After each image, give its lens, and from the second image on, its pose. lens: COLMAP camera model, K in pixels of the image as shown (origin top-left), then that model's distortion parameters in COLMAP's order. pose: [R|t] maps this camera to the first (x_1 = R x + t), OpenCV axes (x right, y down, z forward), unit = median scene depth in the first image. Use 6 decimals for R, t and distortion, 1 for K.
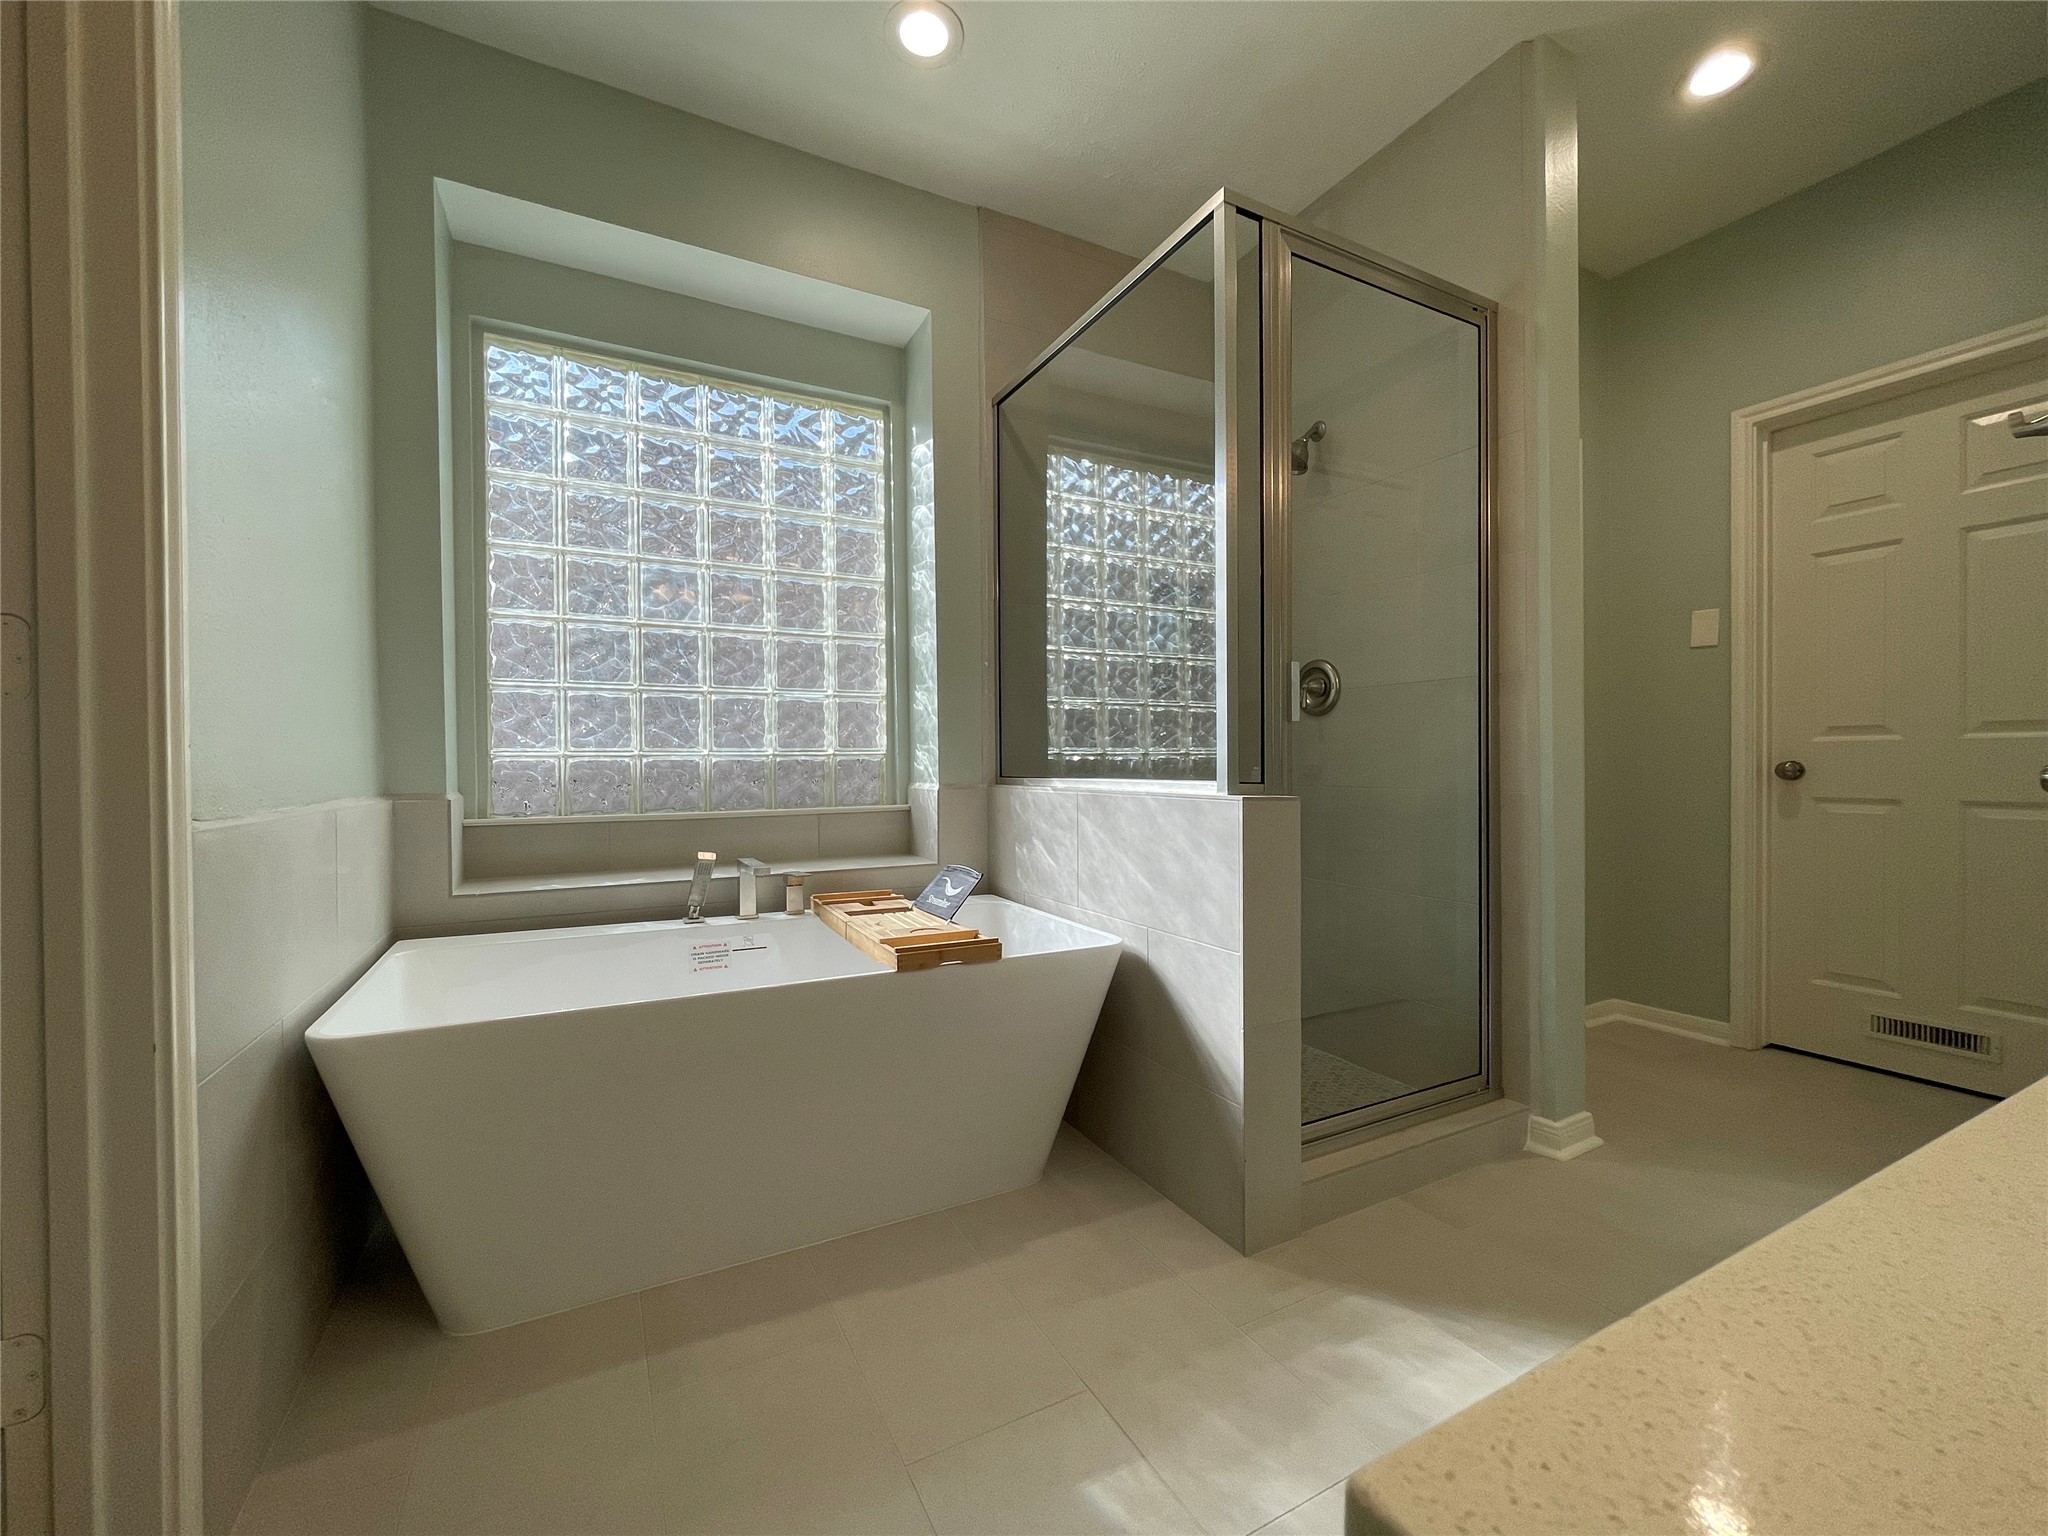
lens RADIAL K [[826.4, 0, 1022.6], [0, 826.4, 770.9], [0, 0, 1]] dist [-0.001526, -0.000288]
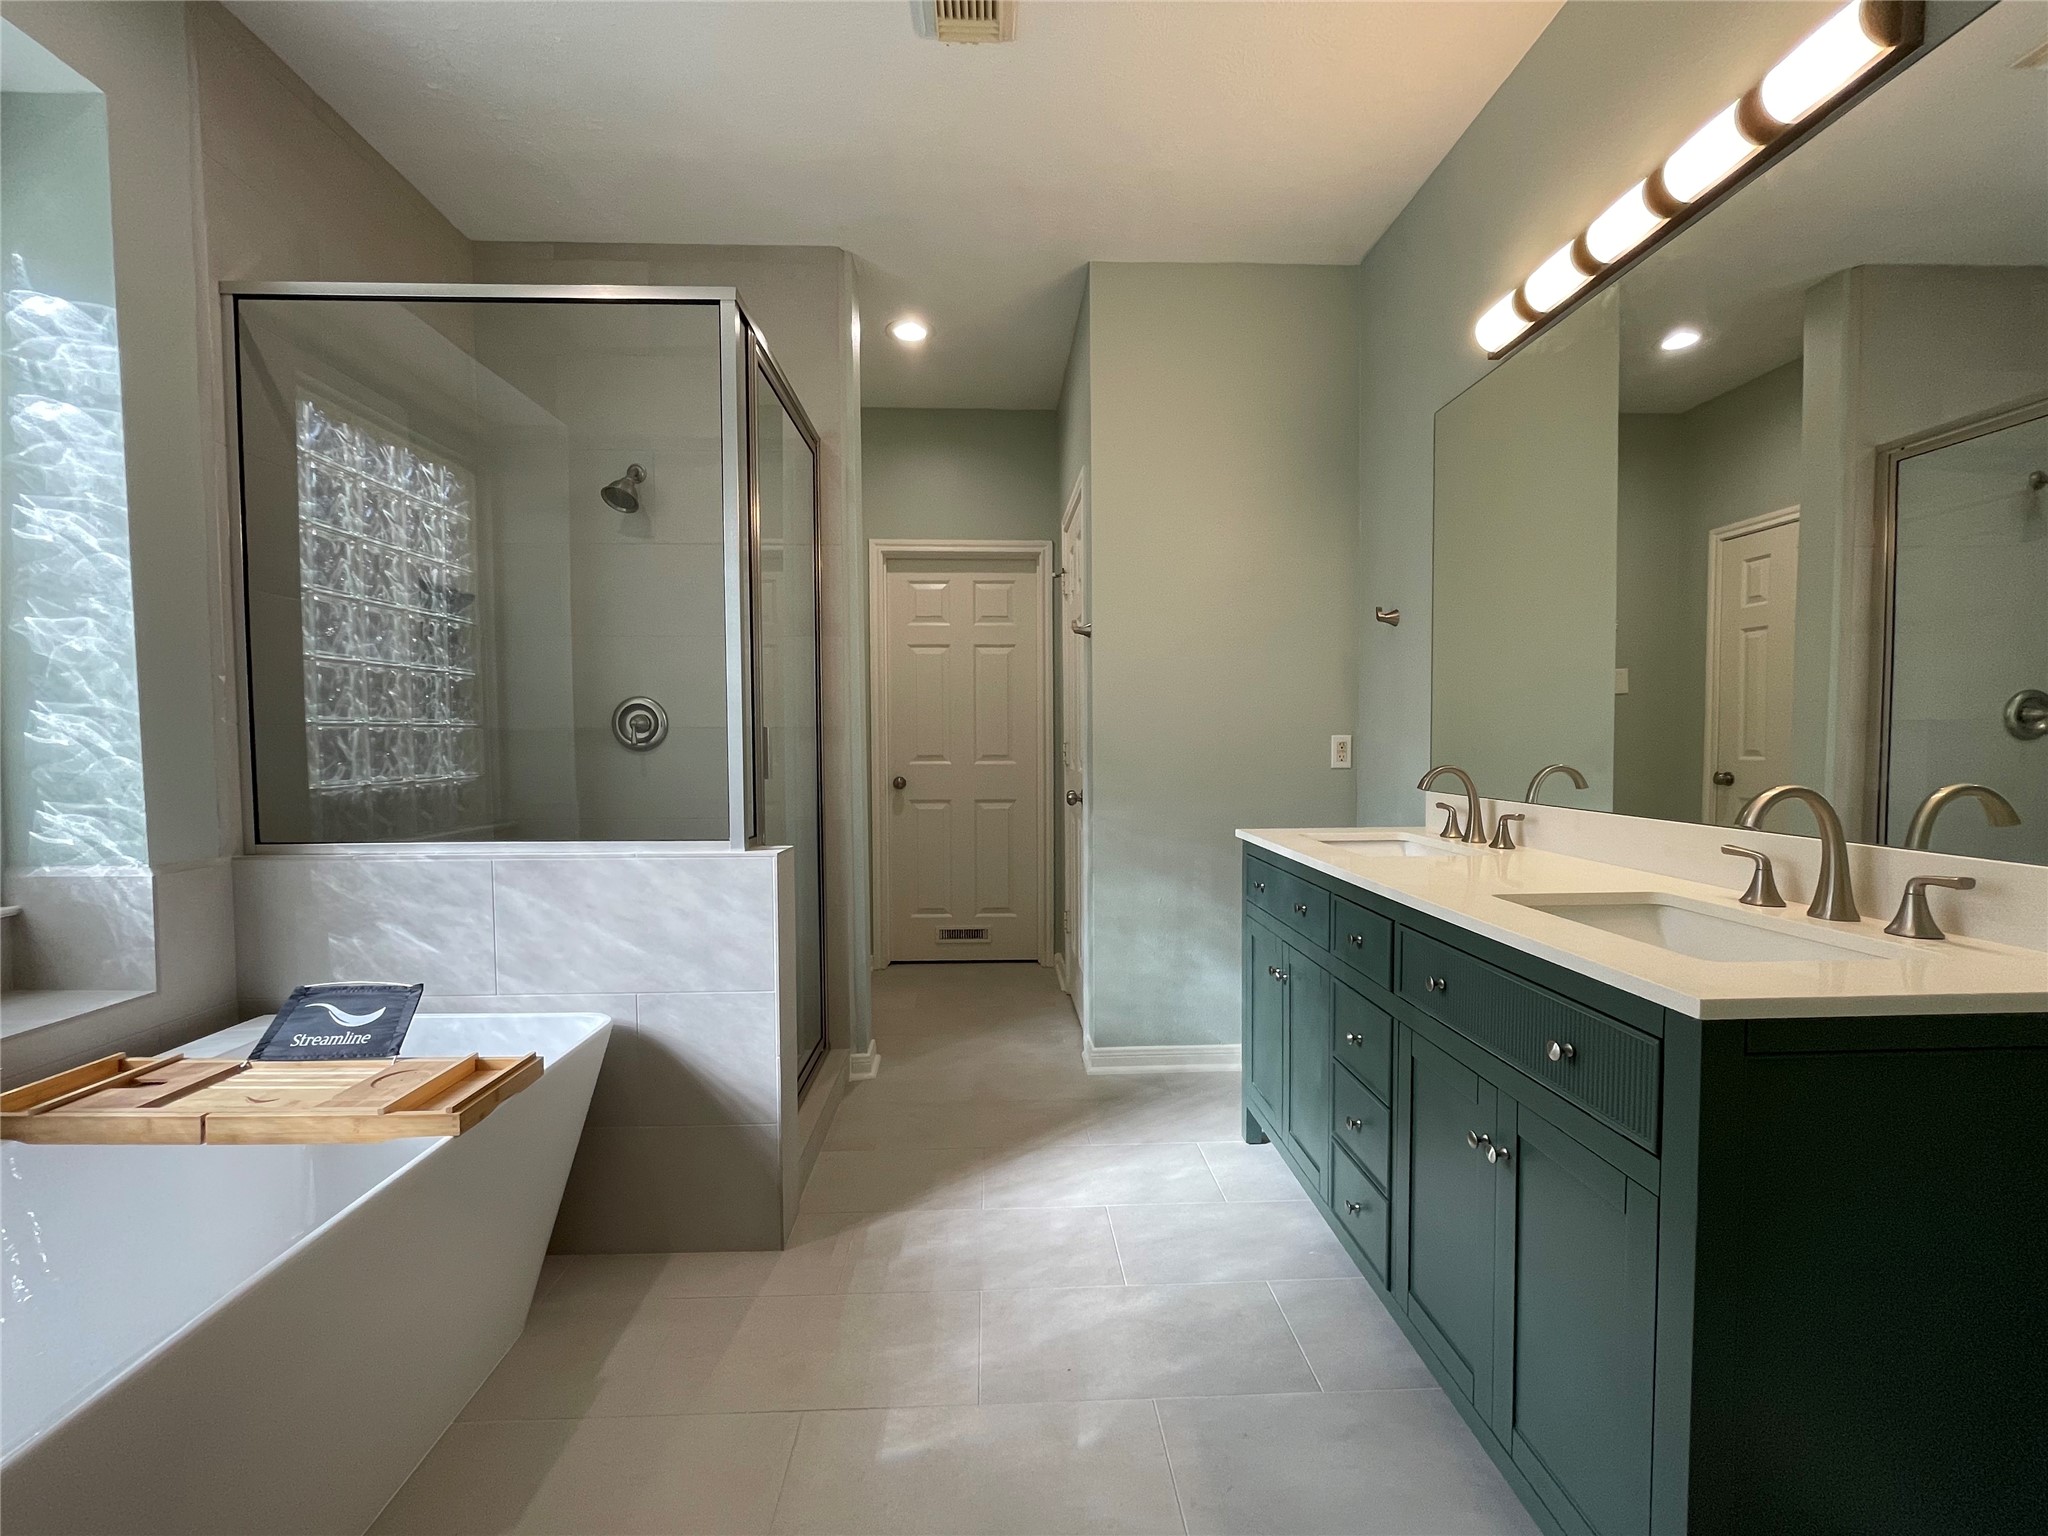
lens RADIAL K [[828.4, 0, 1015.0], [0, 828.4, 773.4], [0, 0, 1]] dist [-0.011597, -0.000033]
pose [[0.437279, -0.034744, 0.898654, -0.473787], [0.011308, 0.999387, 0.033136, -0.087061], [-0.899255, -0.004328, 0.437404, 0.166080]]
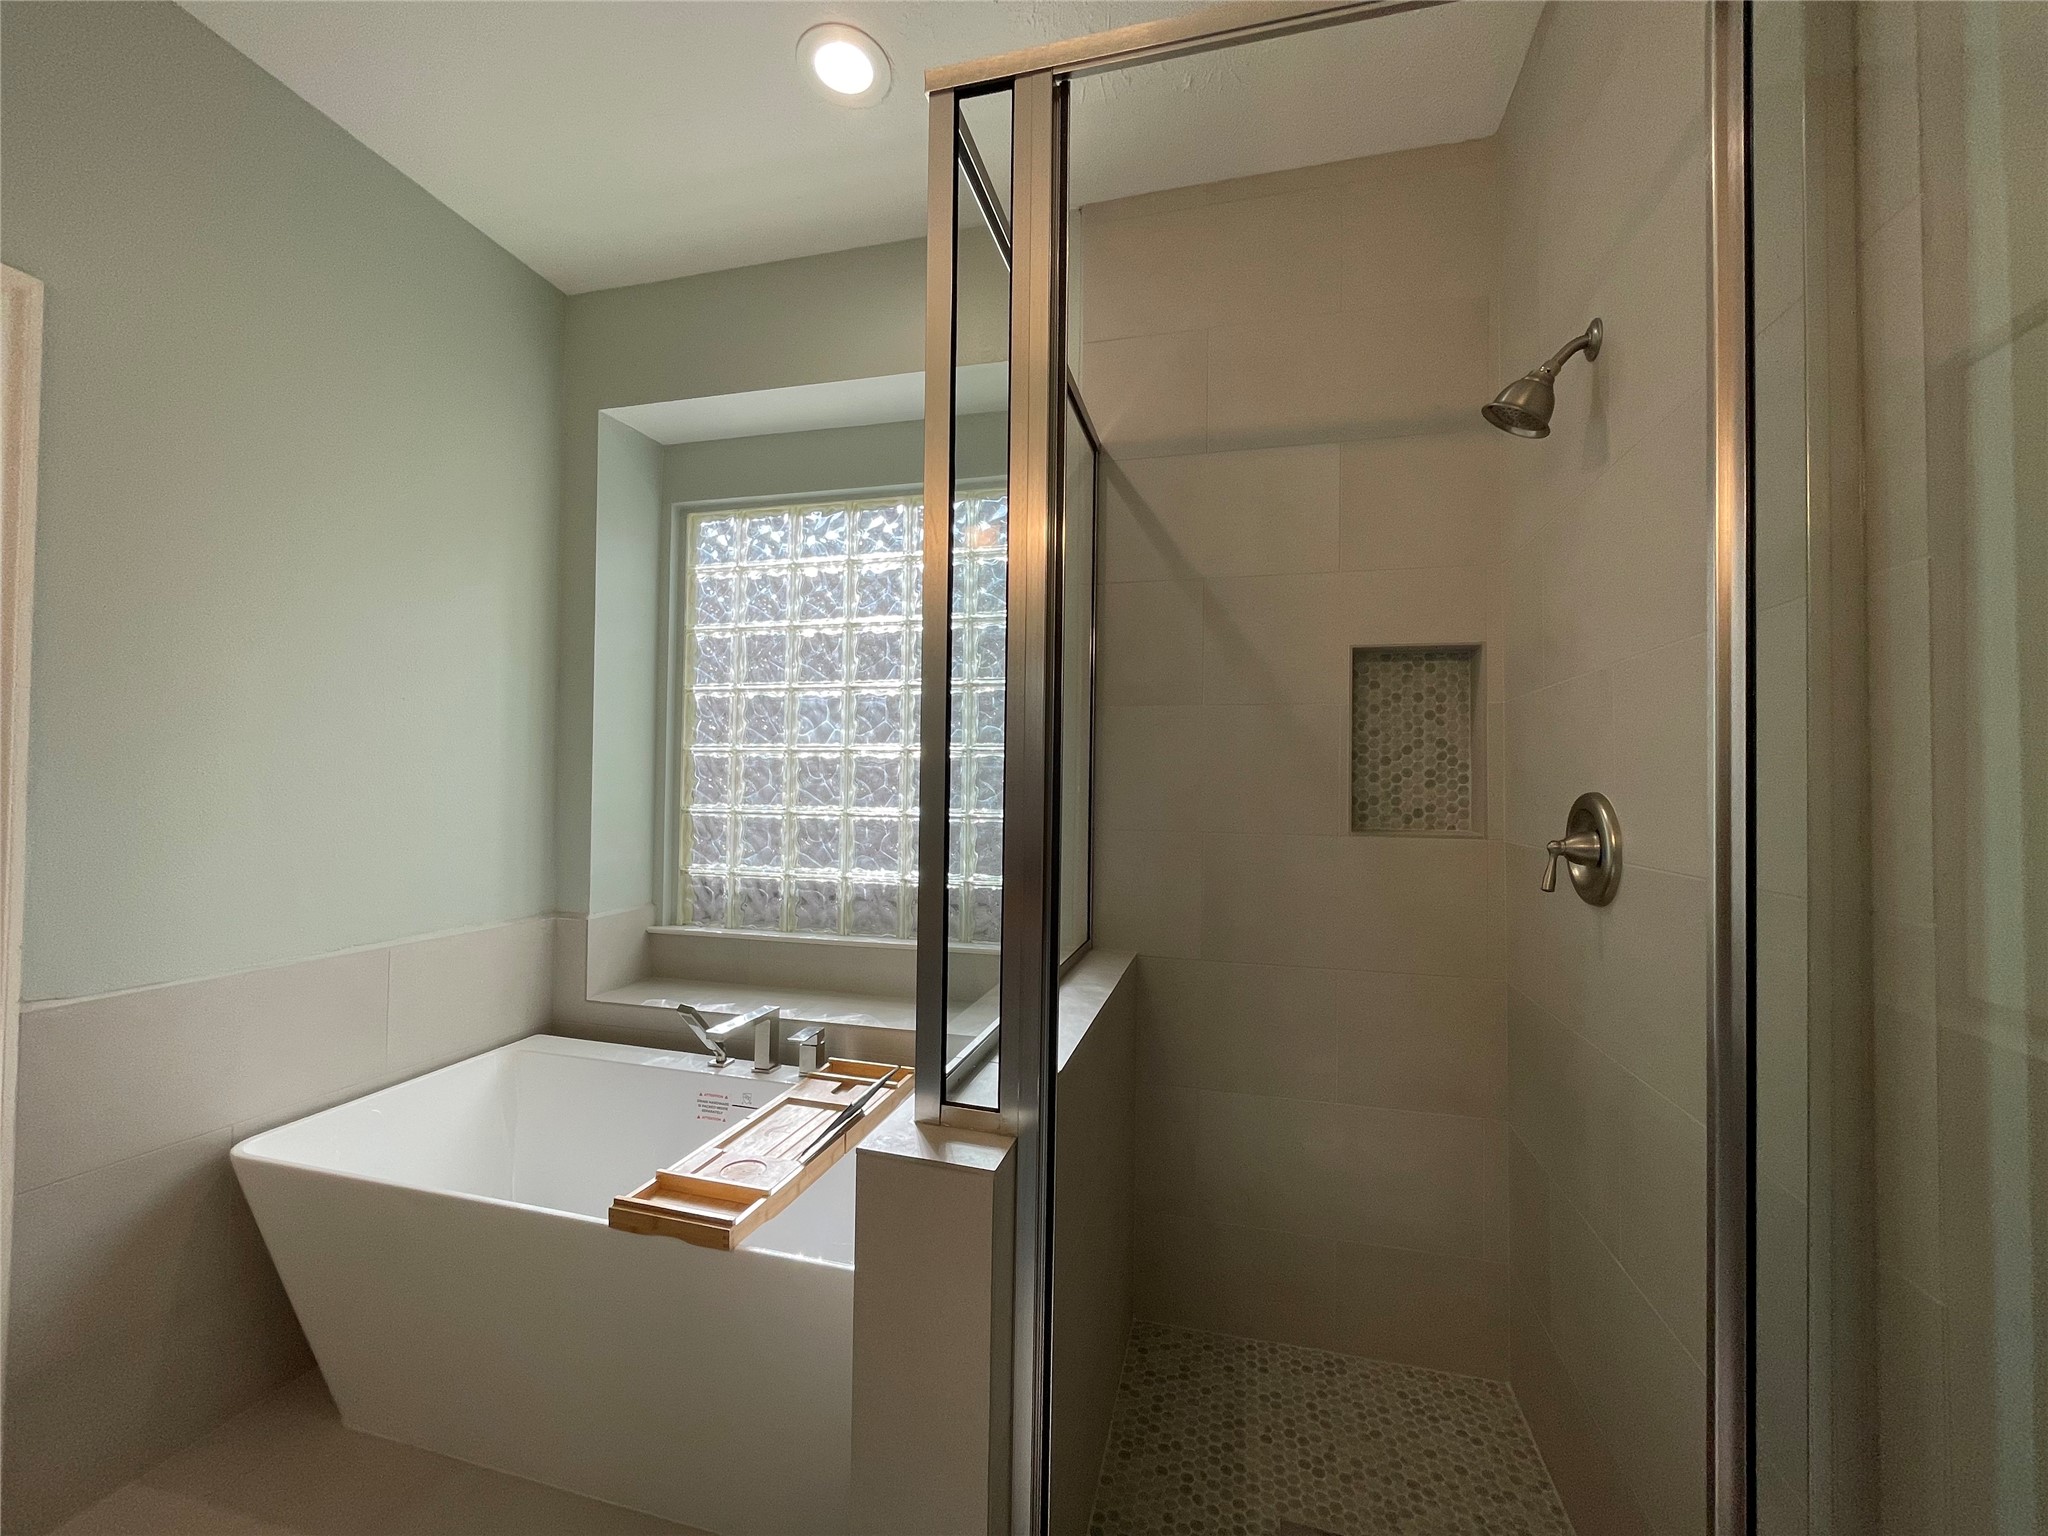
lens RADIAL K [[826.4, 0, 1022.6], [0, 826.4, 770.9], [0, 0, 1]] dist [-0.001526, -0.000288]
pose [[0.737990, 0.004736, -0.674795, 0.558846], [-0.025923, 0.999436, -0.021336, -0.164203], [0.674313, 0.033238, 0.737697, 0.510309]]
